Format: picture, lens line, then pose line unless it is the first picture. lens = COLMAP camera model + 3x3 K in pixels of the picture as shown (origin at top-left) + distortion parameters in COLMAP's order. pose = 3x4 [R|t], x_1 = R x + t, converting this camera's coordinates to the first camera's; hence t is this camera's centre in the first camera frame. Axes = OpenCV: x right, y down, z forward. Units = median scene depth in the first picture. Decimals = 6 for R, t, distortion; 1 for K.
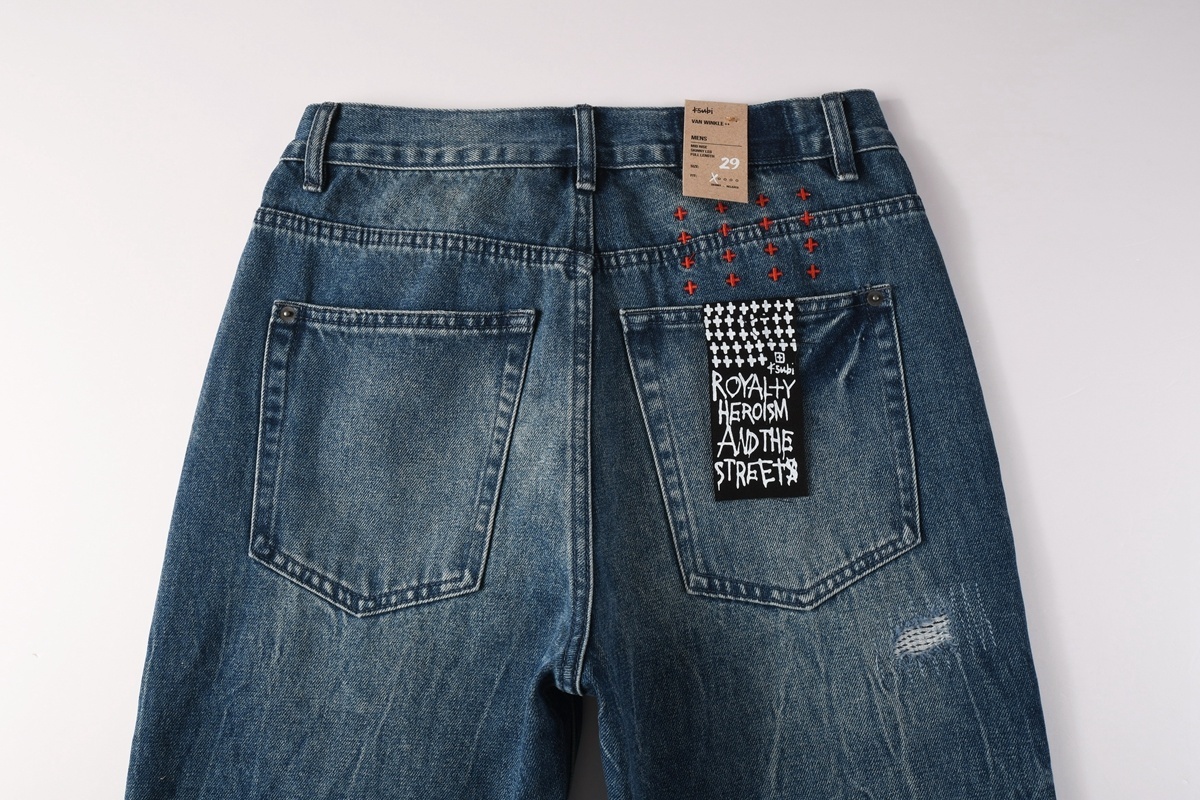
lens RADIAL K [[890.8, 0, 601.0], [0, 890.8, 400.0], [0, 0, 1]] dist [-0.023185, -0.003766]
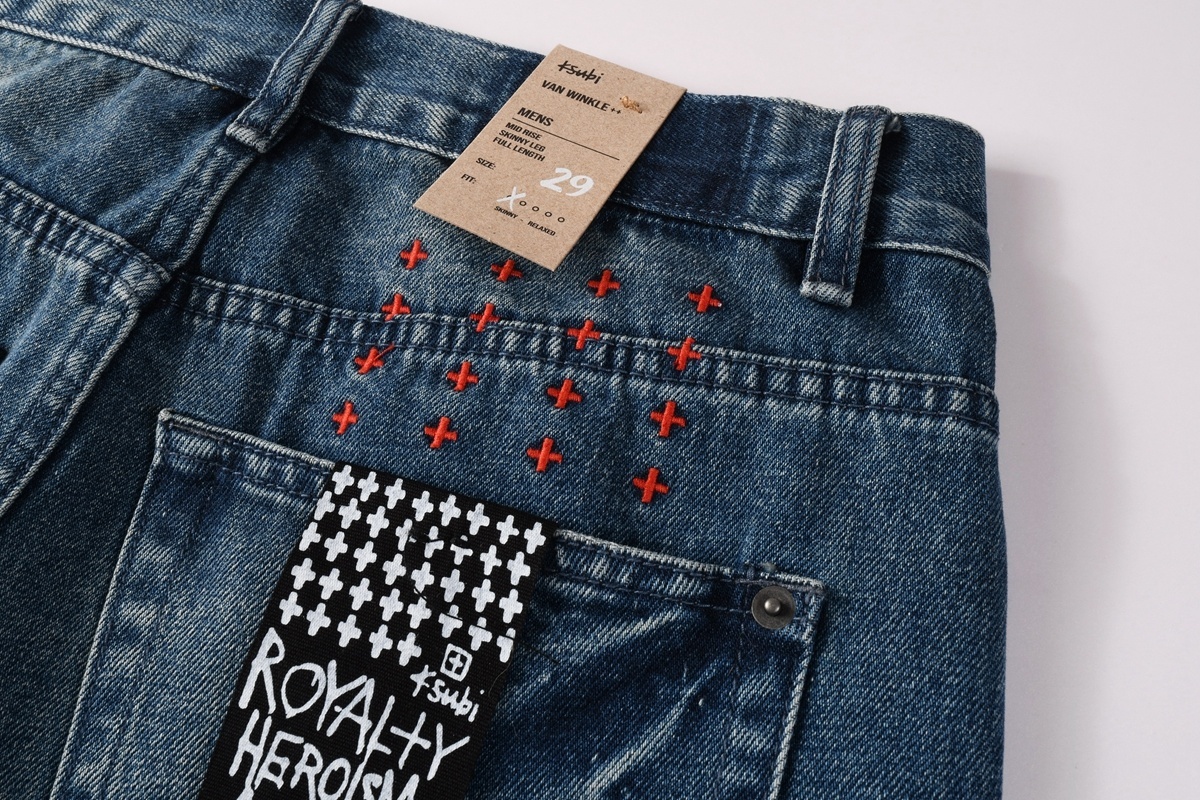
lens RADIAL K [[1244.1, 0, 598.6], [0, 1244.1, 401.5], [0, 0, 1]] dist [0.011723, 0.000000]
pose [[0.917744, 0.317539, -0.238568, 0.335336], [-0.365355, 0.910523, -0.193556, -0.066444], [0.155760, 0.264797, 0.951641, 0.483533]]
